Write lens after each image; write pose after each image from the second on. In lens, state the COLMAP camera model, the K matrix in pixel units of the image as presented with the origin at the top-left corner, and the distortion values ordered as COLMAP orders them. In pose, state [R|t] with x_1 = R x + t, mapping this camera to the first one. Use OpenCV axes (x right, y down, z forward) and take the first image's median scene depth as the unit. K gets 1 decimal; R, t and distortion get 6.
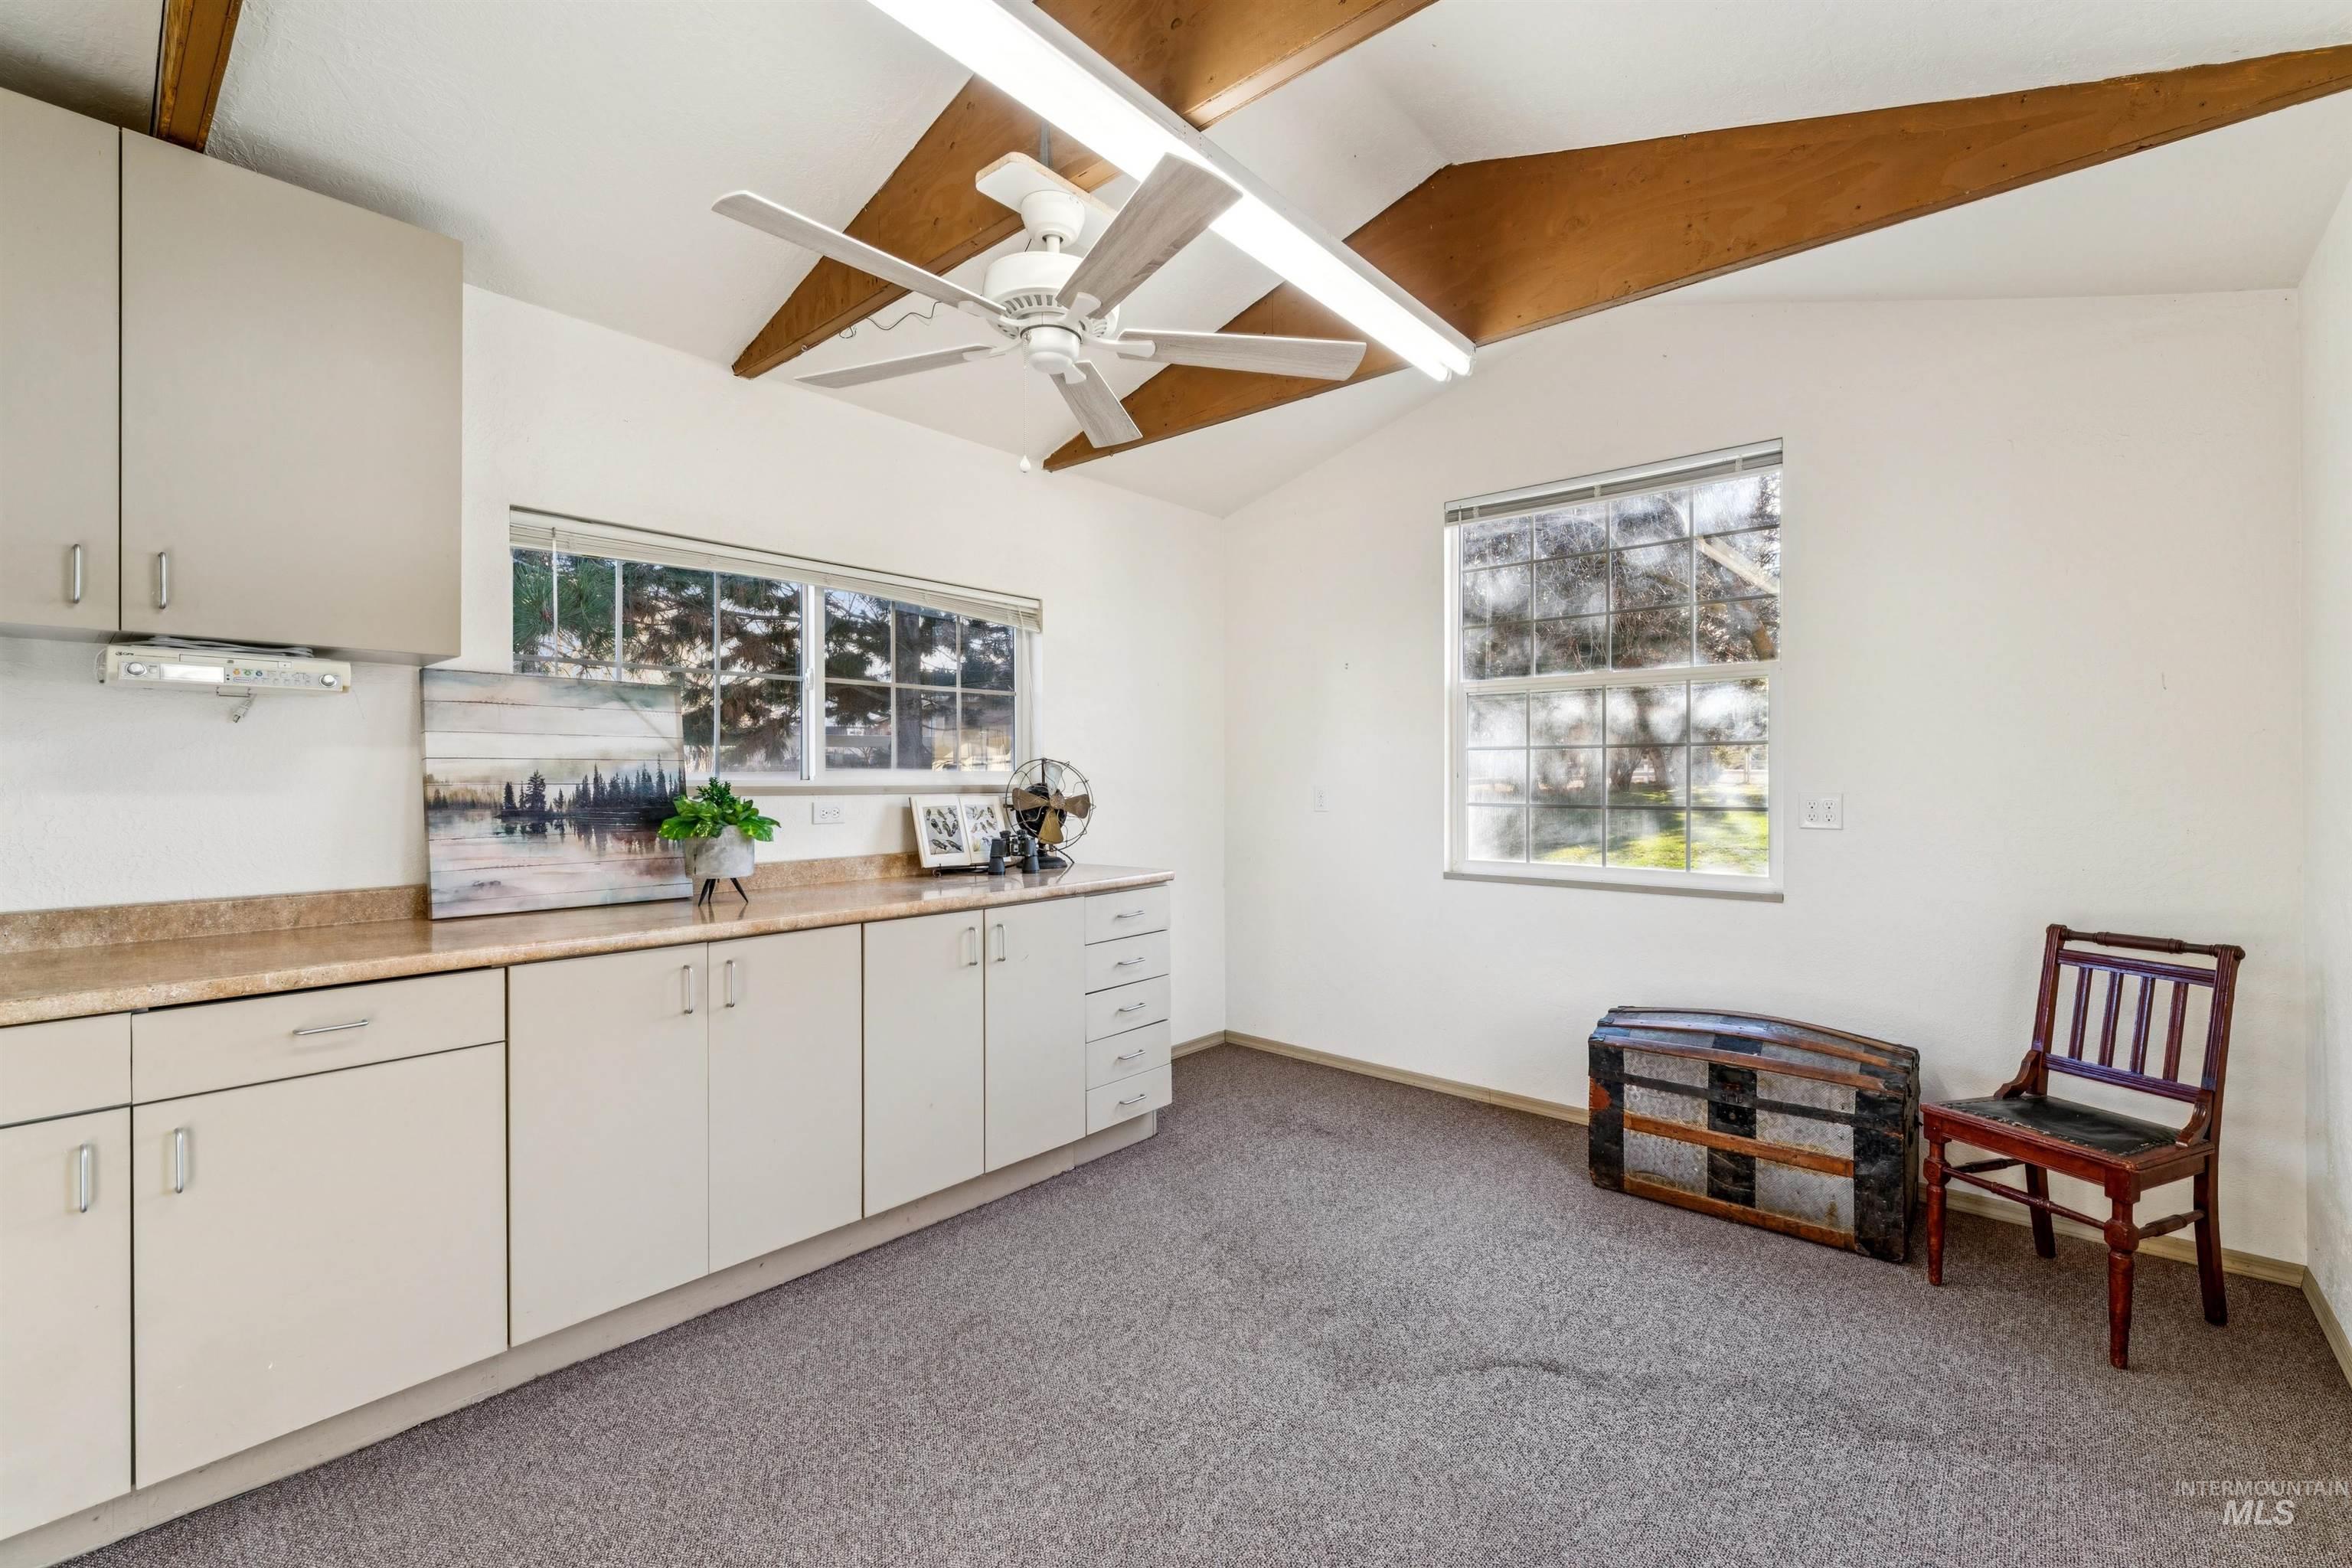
lens RADIAL K [[1000.2, 0, 1184.1], [0, 1000.2, 776.2], [0, 0, 1]] dist [0.000076, 0.000008]
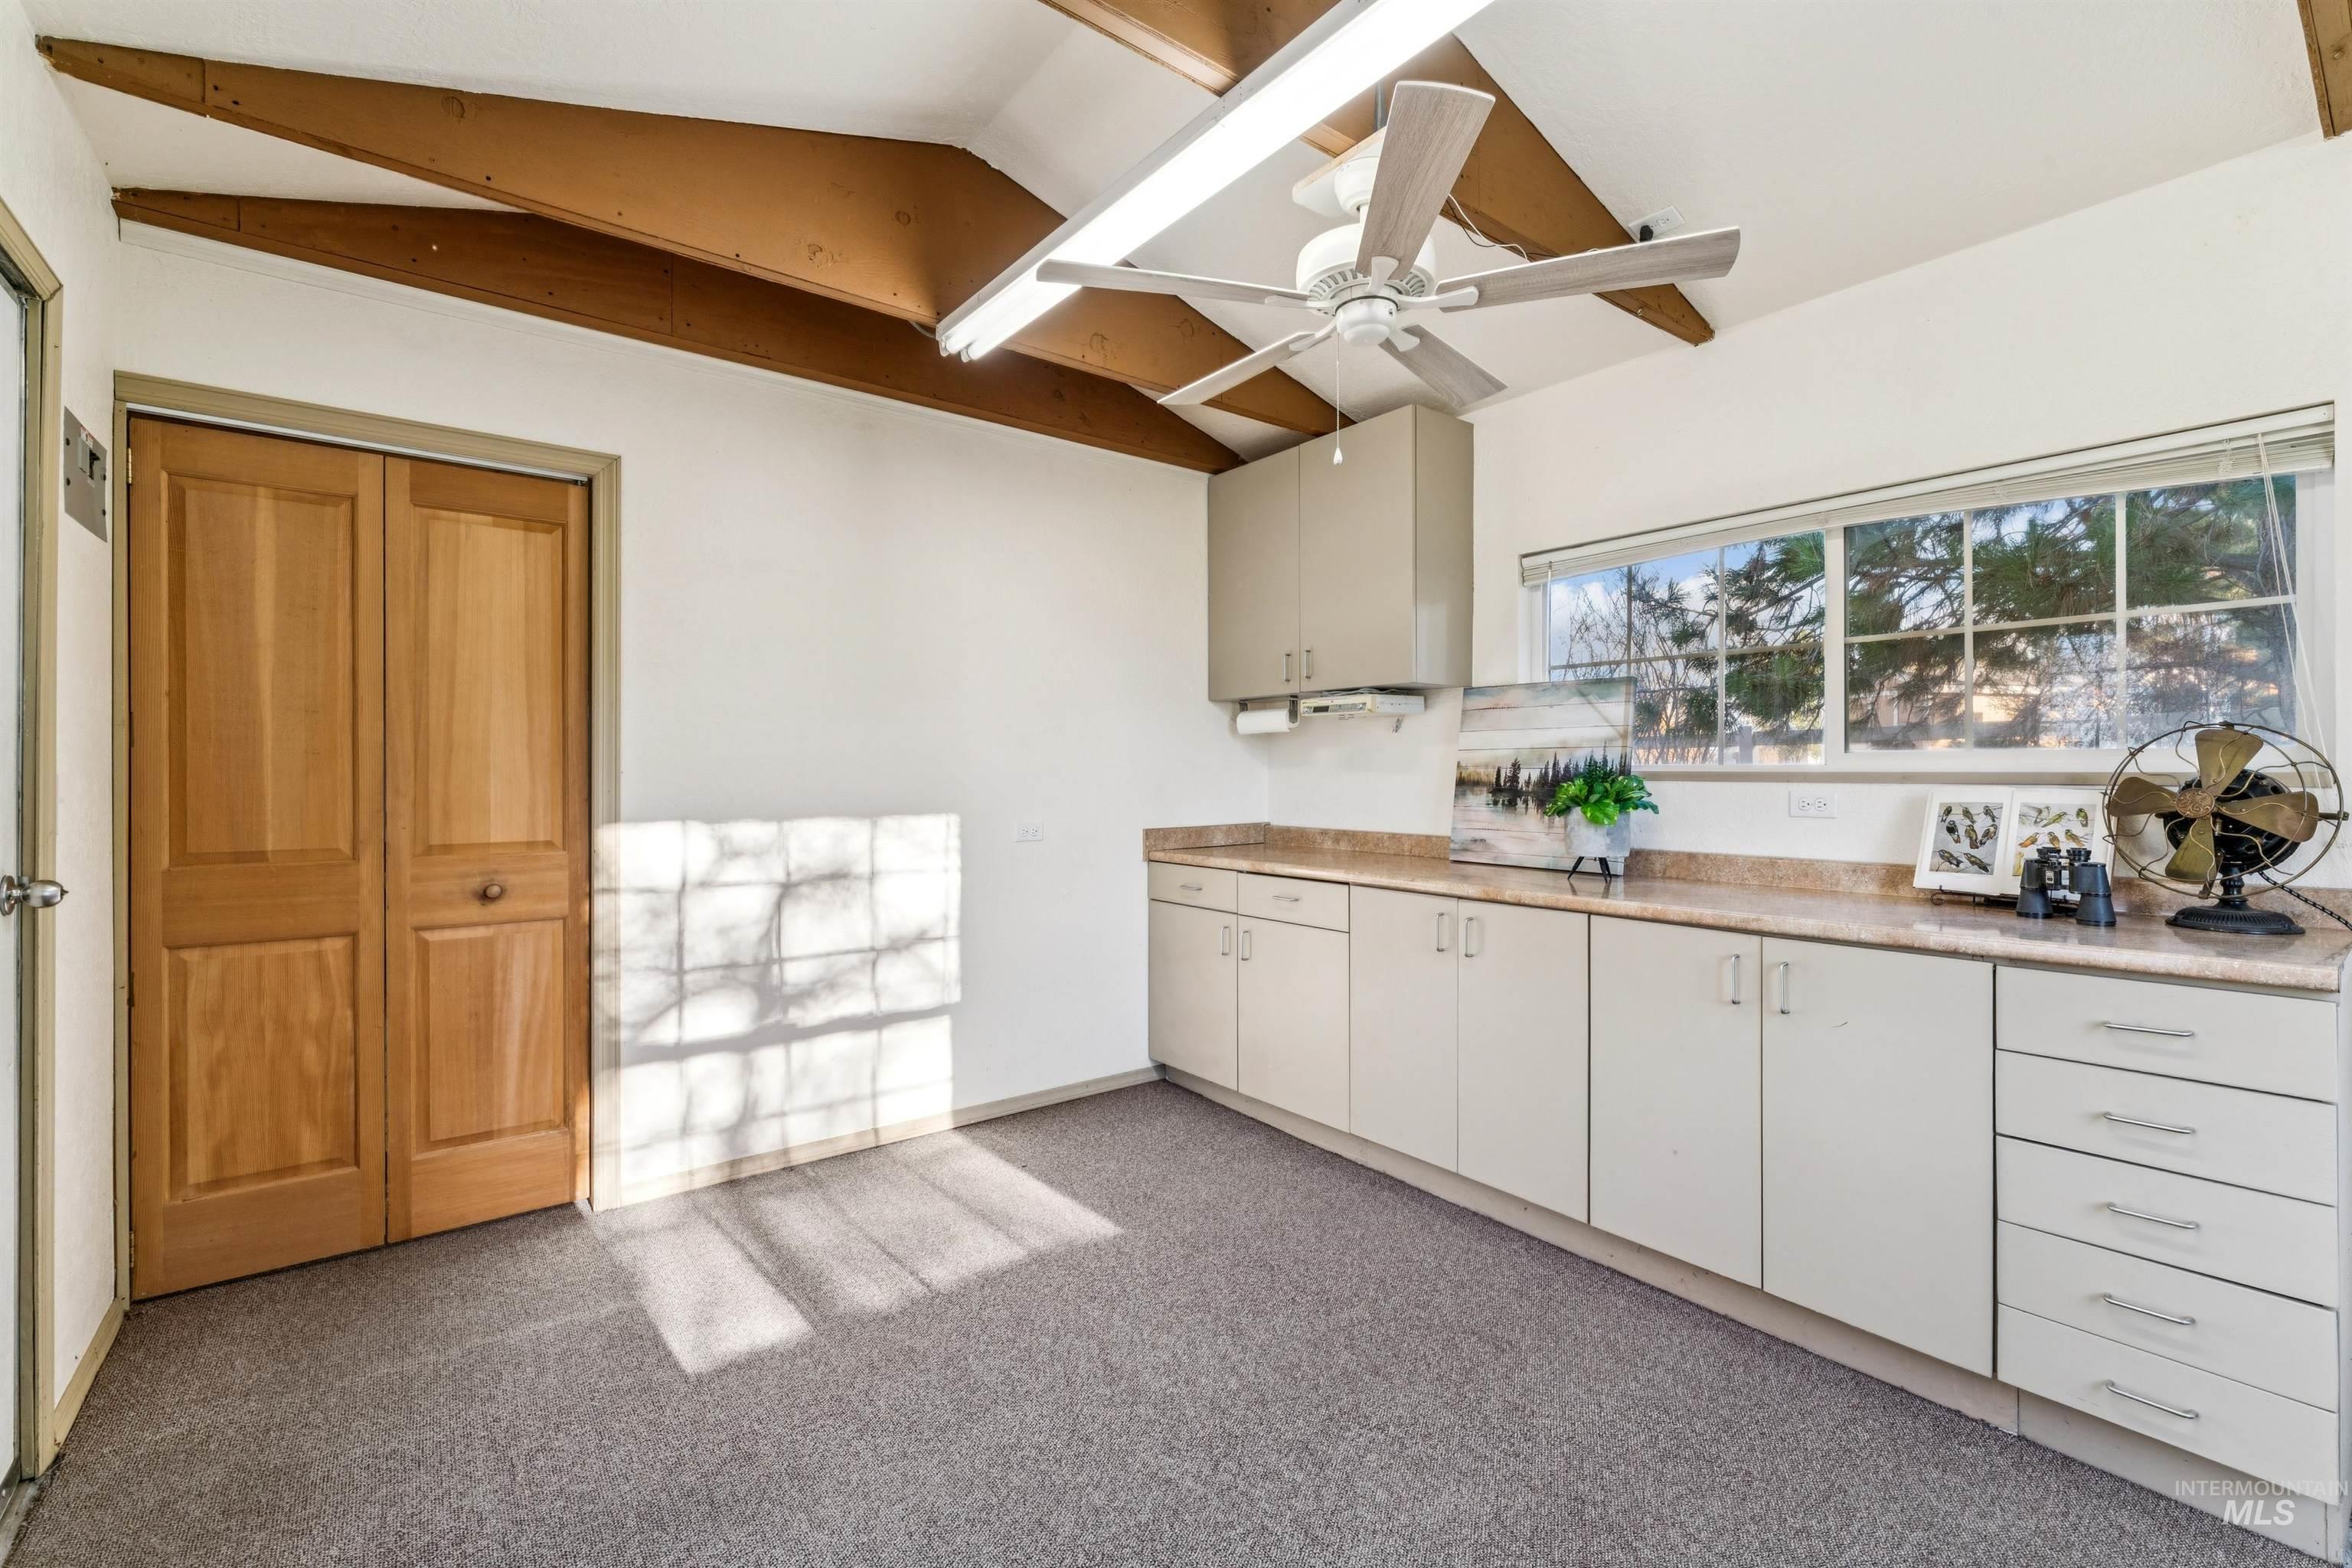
lens RADIAL K [[1000.2, 0, 1184.7], [0, 1000.2, 775.9], [0, 0, 1]] dist [0.000076, 0.000008]
pose [[-0.187254, 0.006139, -0.982292, 0.682840], [0.001818, 0.999981, 0.005903, 0.009296], [0.982310, -0.000680, -0.187262, 0.800872]]
